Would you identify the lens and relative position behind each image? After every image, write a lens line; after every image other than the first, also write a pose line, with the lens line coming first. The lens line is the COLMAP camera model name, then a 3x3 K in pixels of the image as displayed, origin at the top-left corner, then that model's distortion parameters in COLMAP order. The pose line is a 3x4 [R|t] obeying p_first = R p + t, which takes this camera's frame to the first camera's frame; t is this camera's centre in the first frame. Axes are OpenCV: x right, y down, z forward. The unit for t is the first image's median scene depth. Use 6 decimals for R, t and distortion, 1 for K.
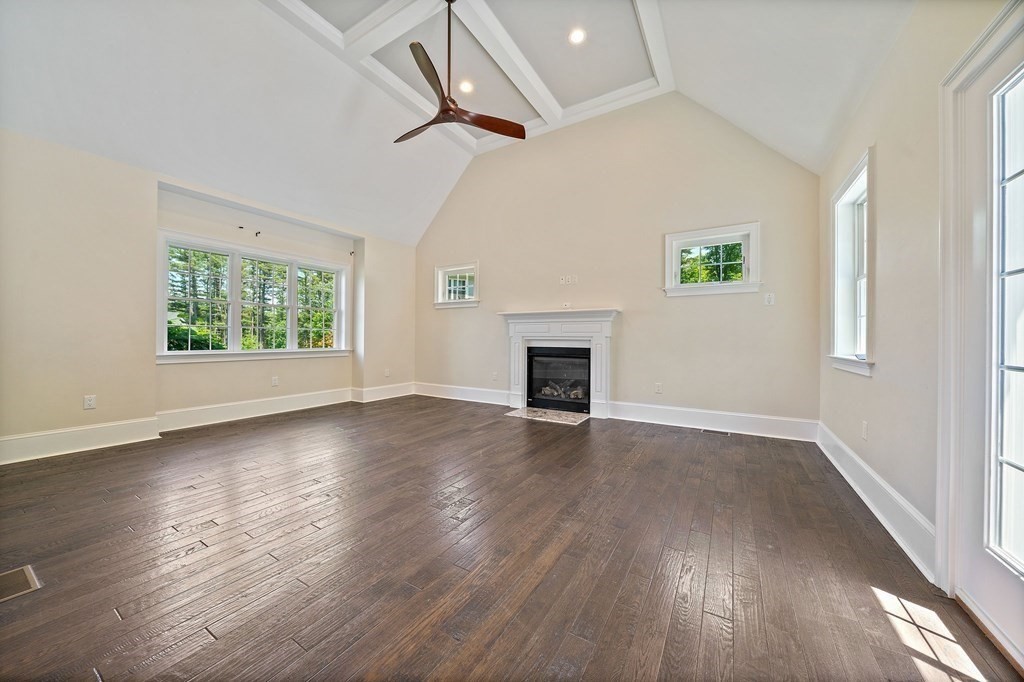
lens RADIAL K [[358.9, 0, 514.4], [0, 358.9, 338.4], [0, 0, 1]] dist [0.000183, 0.000002]
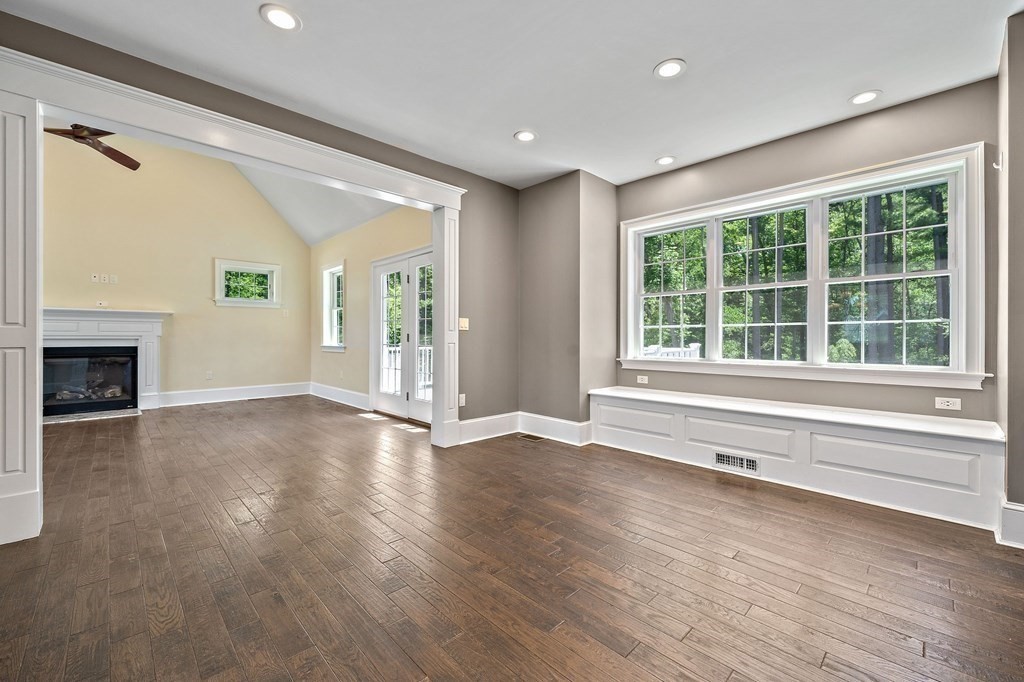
lens RADIAL K [[405.4, 0, 515.0], [0, 405.4, 338.6], [0, 0, 1]] dist [0.000425, -0.000028]
pose [[0.246229, -0.008376, 0.969175, -0.700635], [0.002180, 0.999965, 0.008088, -0.003999], [-0.969209, 0.000122, 0.246239, -0.402338]]
